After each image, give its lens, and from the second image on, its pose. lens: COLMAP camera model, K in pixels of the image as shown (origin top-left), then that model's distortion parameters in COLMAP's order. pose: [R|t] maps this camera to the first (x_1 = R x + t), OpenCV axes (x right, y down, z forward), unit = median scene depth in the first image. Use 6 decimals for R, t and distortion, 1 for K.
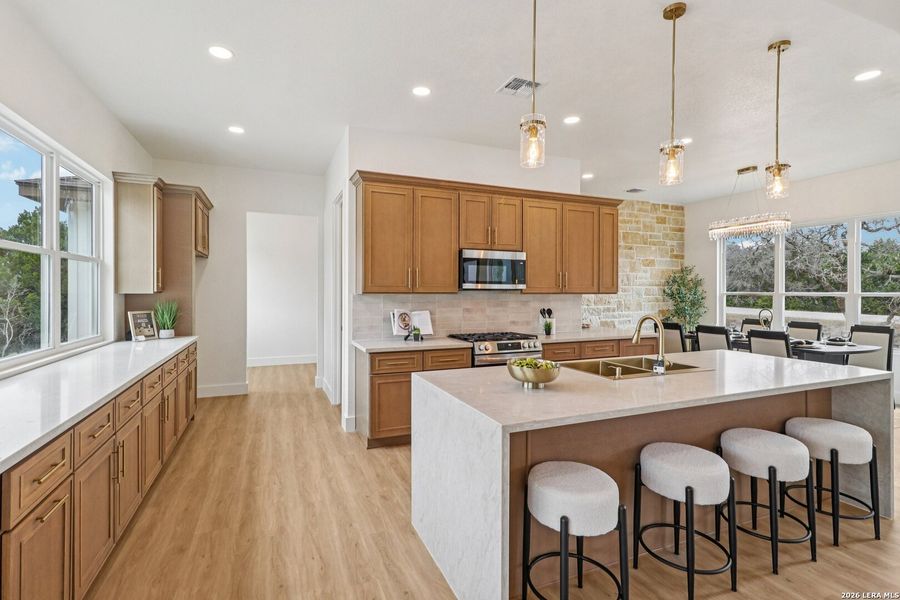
lens RADIAL K [[423.0, 0, 445.0], [0, 423.0, 293.6], [0, 0, 1]] dist [0.005361, 0.002070]
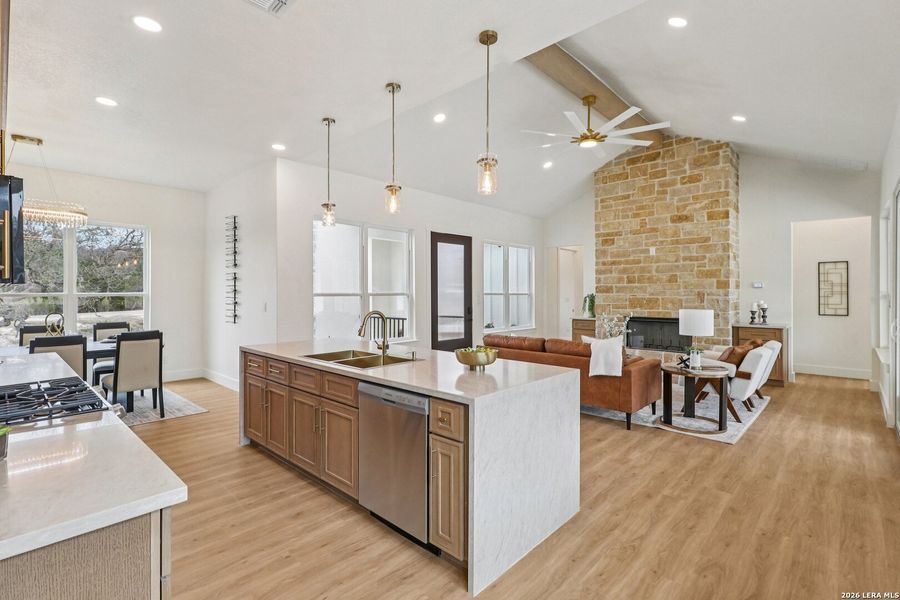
lens RADIAL K [[423.0, 0, 444.6], [0, 423.0, 292.2], [0, 0, 1]] dist [0.005361, 0.002070]
pose [[-0.406720, -0.000650, 0.913553, -0.443667], [0.003808, 0.999990, 0.002406, -0.005025], [-0.913545, 0.004458, -0.406714, 0.799741]]
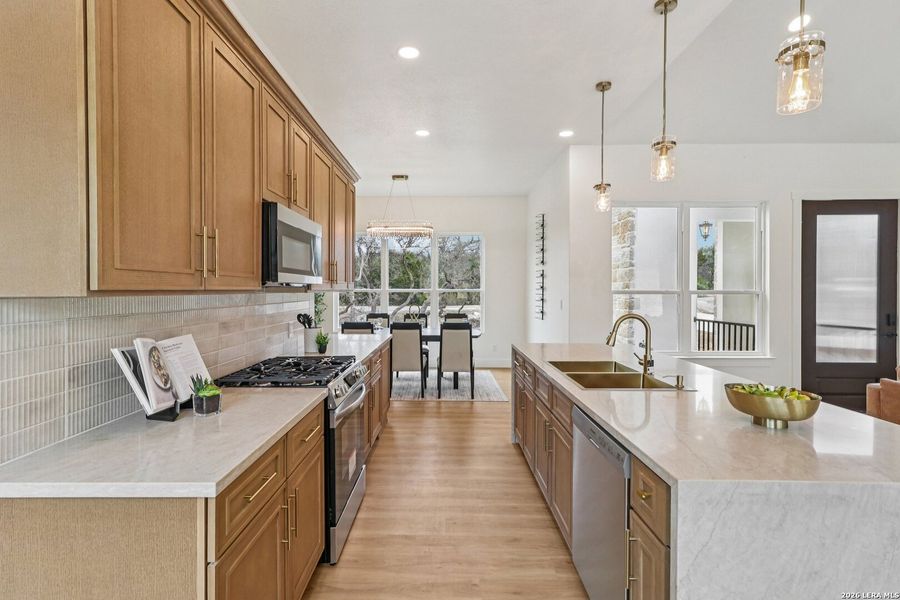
lens RADIAL K [[423.0, 0, 443.3], [0, 423.0, 292.8], [0, 0, 1]] dist [0.005361, 0.002070]
pose [[0.388345, -0.008129, 0.921478, -0.330610], [0.001767, 0.999966, 0.008077, -0.003864], [-0.921512, -0.001509, 0.388346, 0.619660]]
